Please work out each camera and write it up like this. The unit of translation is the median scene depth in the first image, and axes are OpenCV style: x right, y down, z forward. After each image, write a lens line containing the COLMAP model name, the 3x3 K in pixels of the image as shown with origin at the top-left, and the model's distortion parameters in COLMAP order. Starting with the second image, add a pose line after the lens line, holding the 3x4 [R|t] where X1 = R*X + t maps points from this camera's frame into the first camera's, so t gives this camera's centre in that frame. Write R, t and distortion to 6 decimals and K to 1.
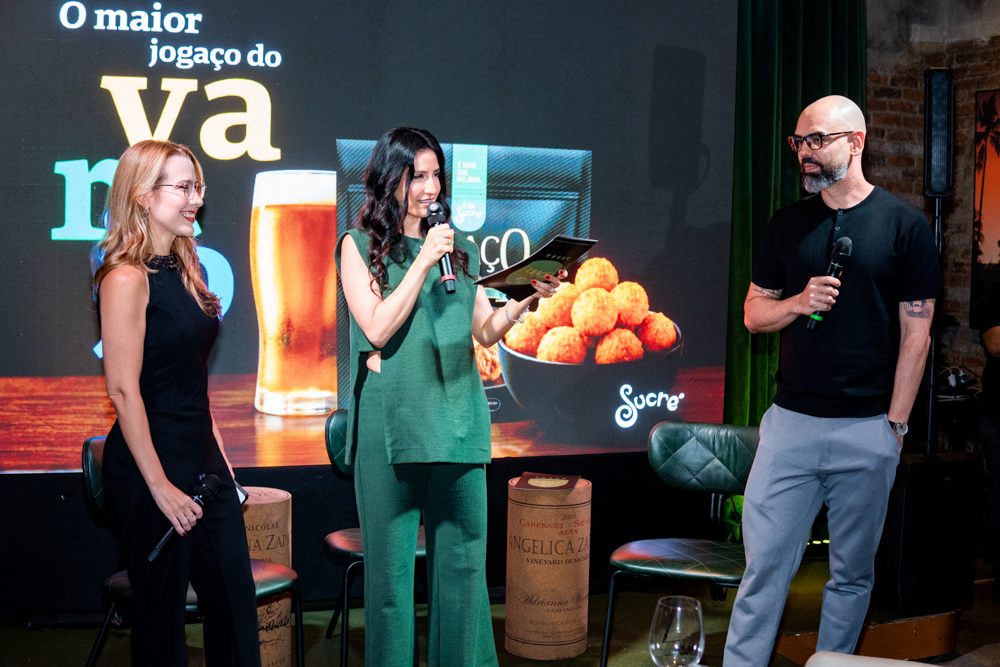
lens RADIAL K [[1308.5, 0, 500.0], [0, 1308.5, 333.5], [0, 0, 1]] dist [-0.197035, -0.053072]
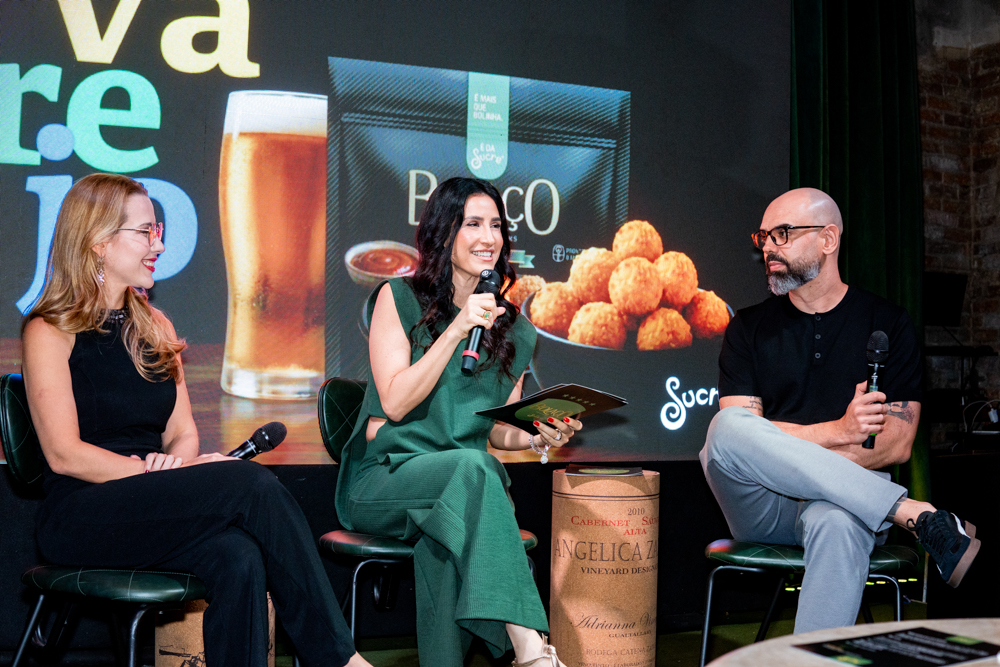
lens RADIAL K [[1308.5, 0, 500.0], [0, 1308.5, 333.5], [0, 0, 1]] dist [-0.197035, -0.053072]
pose [[0.998186, 0.000218, 0.060205, -0.062439], [0.005805, 0.994986, -0.099847, 0.095204], [-0.059925, 0.100016, 0.993180, 0.194444]]
